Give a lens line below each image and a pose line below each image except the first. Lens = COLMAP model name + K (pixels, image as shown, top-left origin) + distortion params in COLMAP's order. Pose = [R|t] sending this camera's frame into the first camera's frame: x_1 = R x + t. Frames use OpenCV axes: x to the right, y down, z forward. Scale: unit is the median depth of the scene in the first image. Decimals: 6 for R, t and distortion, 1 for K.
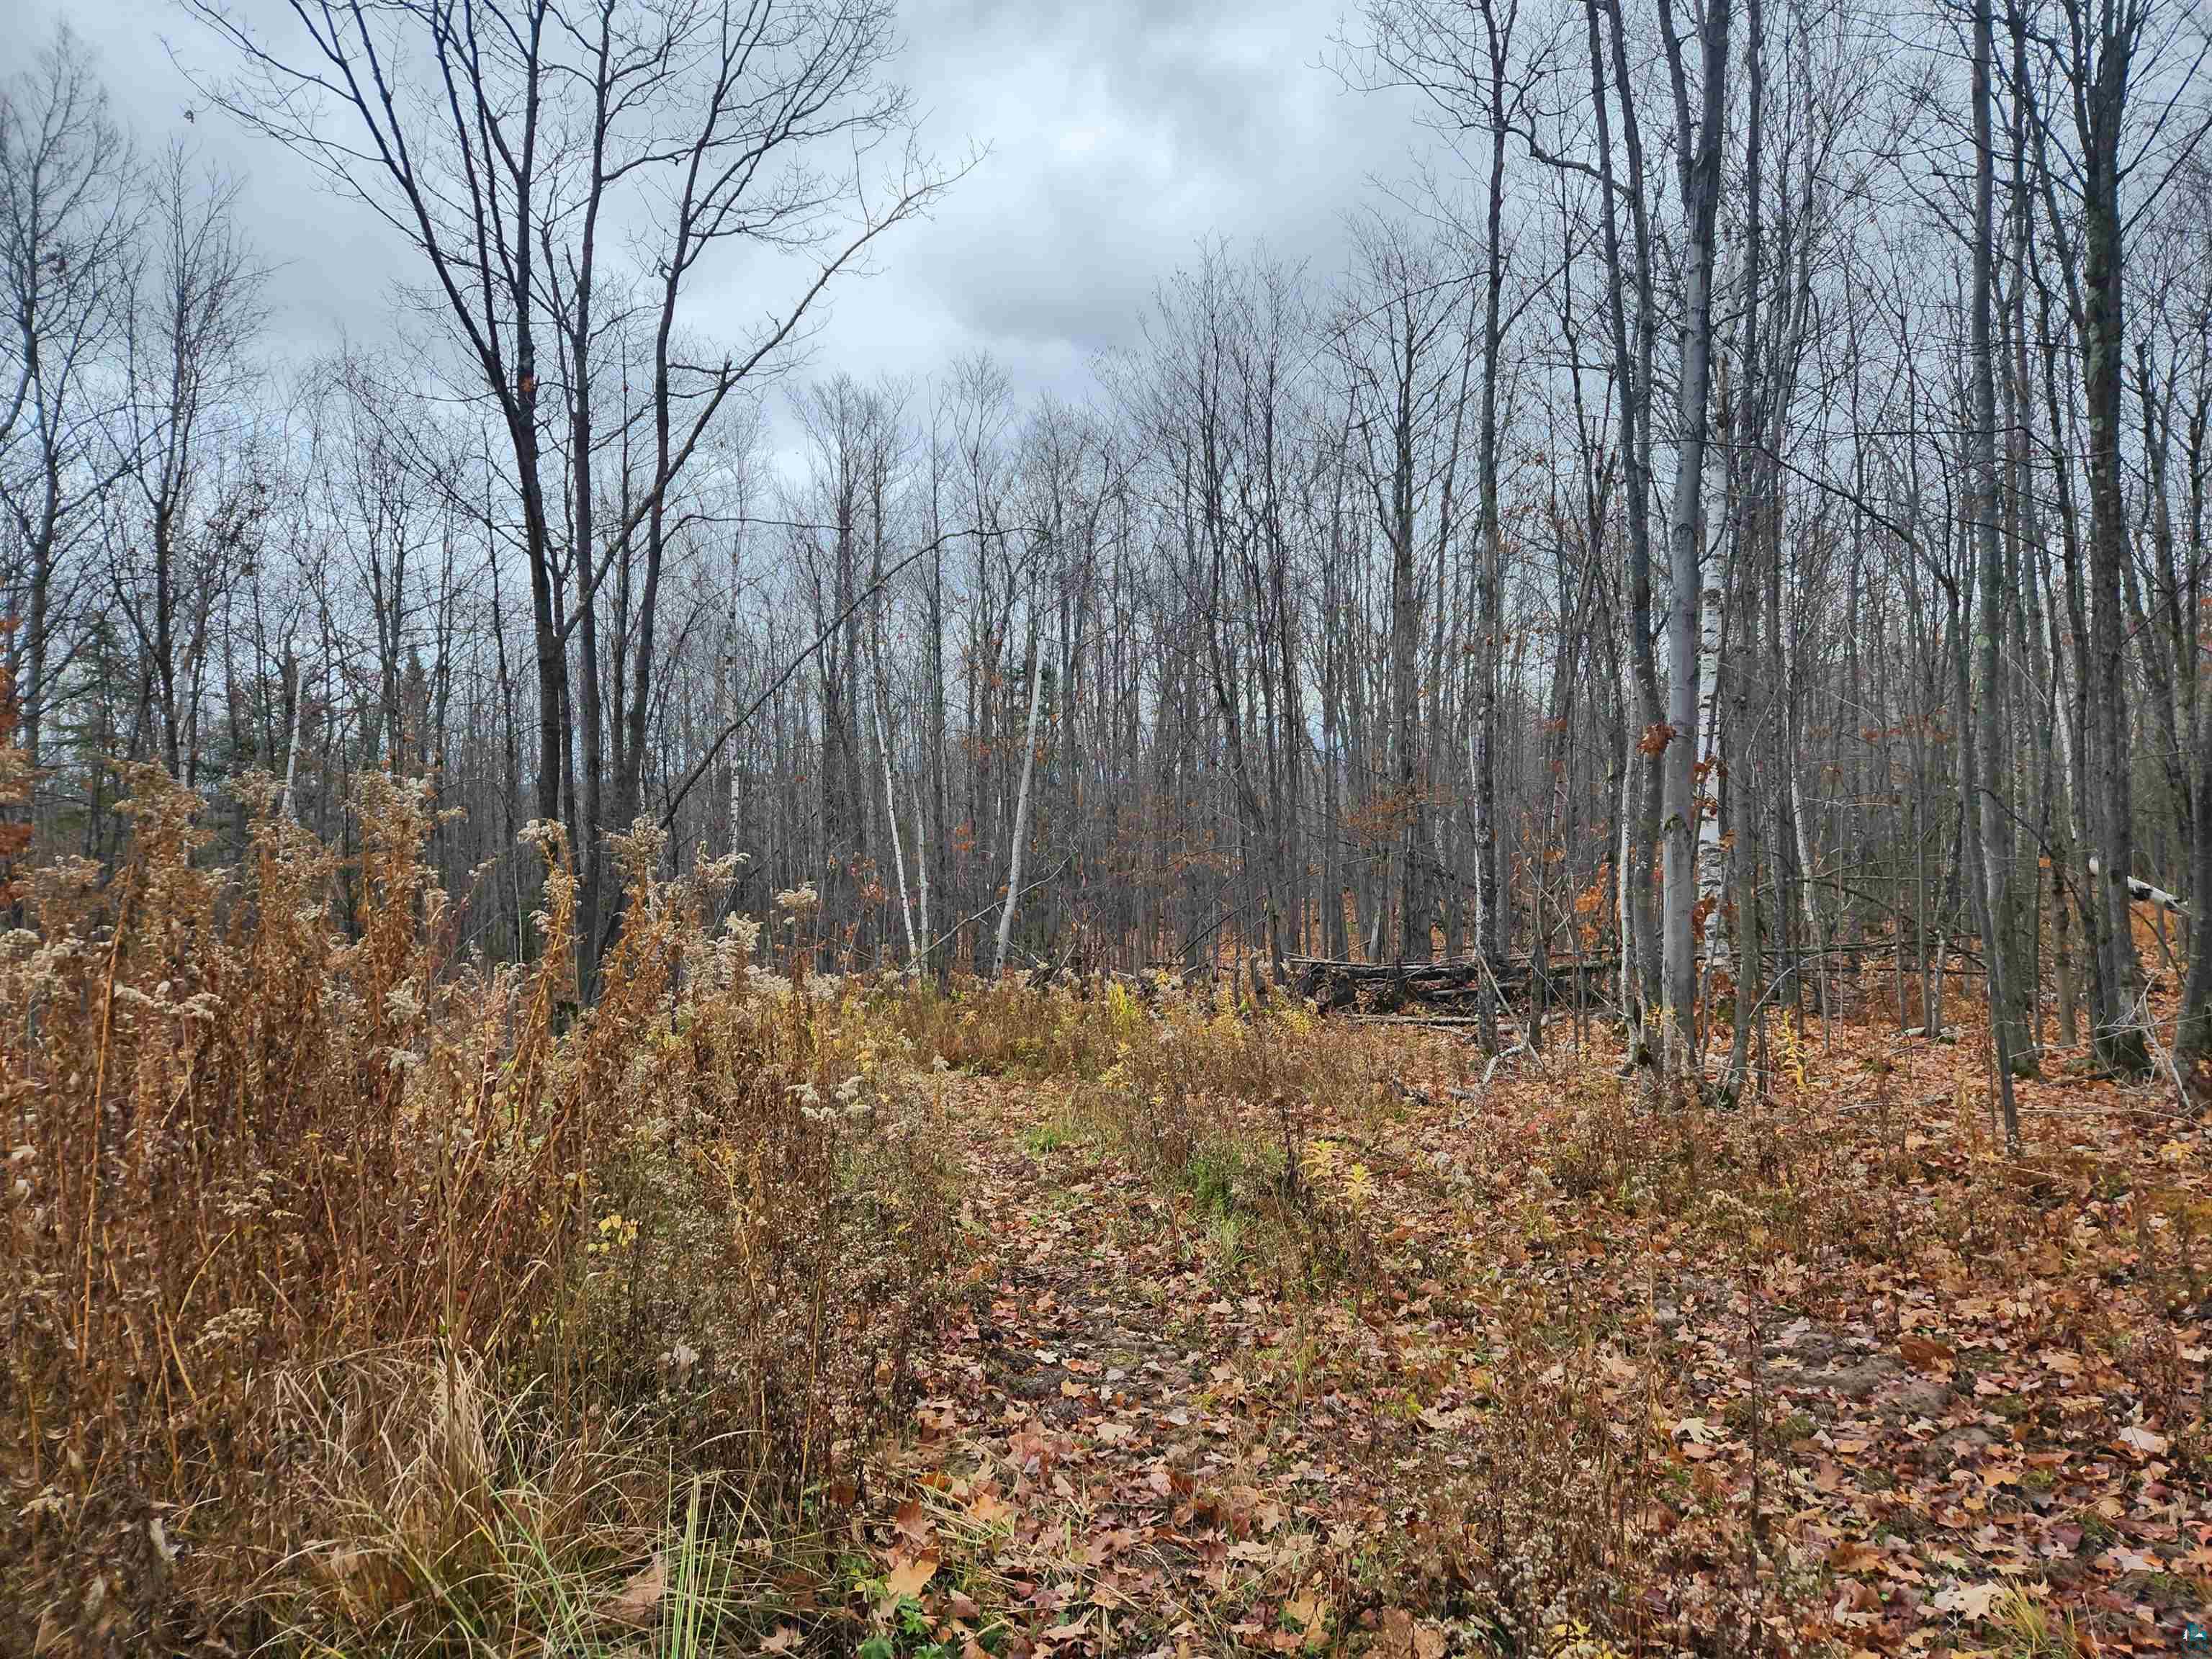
lens RADIAL K [[1469.5, 0, 1108.1], [0, 1469.5, 809.1], [0, 0, 1]] dist [0.087101, -0.069659]
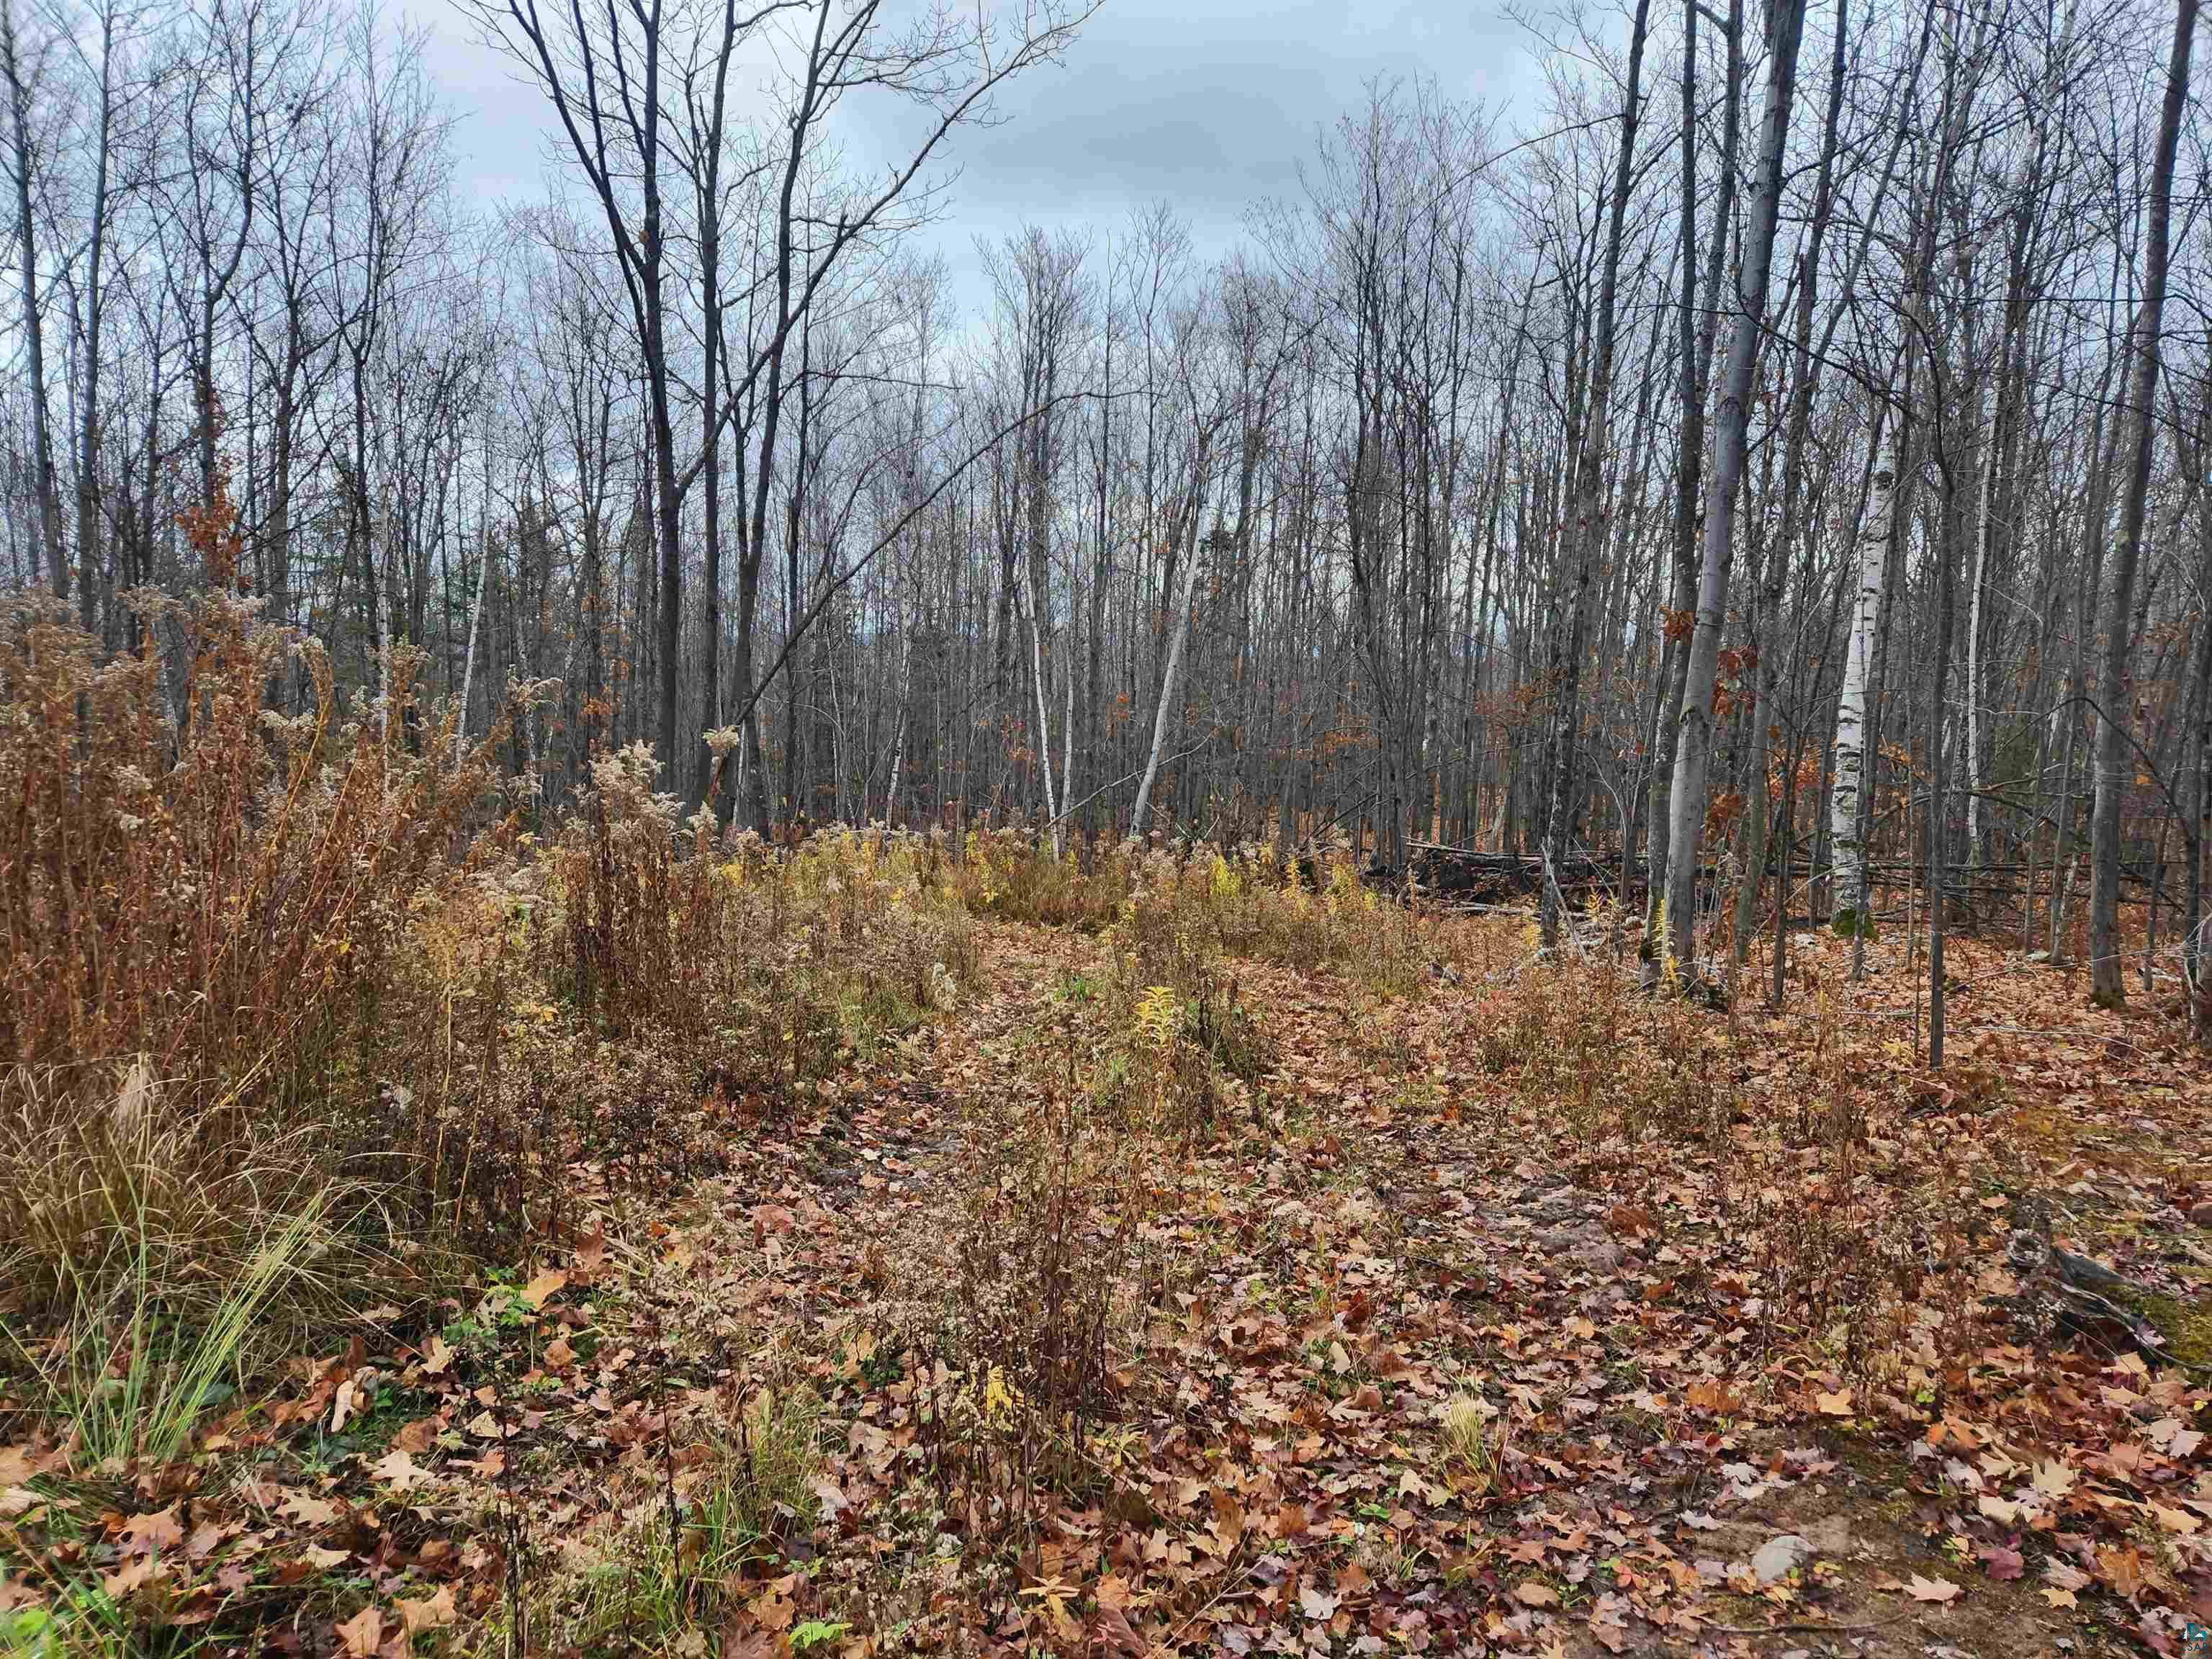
lens RADIAL K [[1475.9, 0, 1116.6], [0, 1475.9, 832.6], [0, 0, 1]] dist [0.081865, -0.057538]
pose [[0.986528, 0.065410, -0.149946, 0.104789], [-0.050184, 0.993397, 0.103172, 0.002339], [0.155704, -0.094257, 0.983296, -0.013667]]
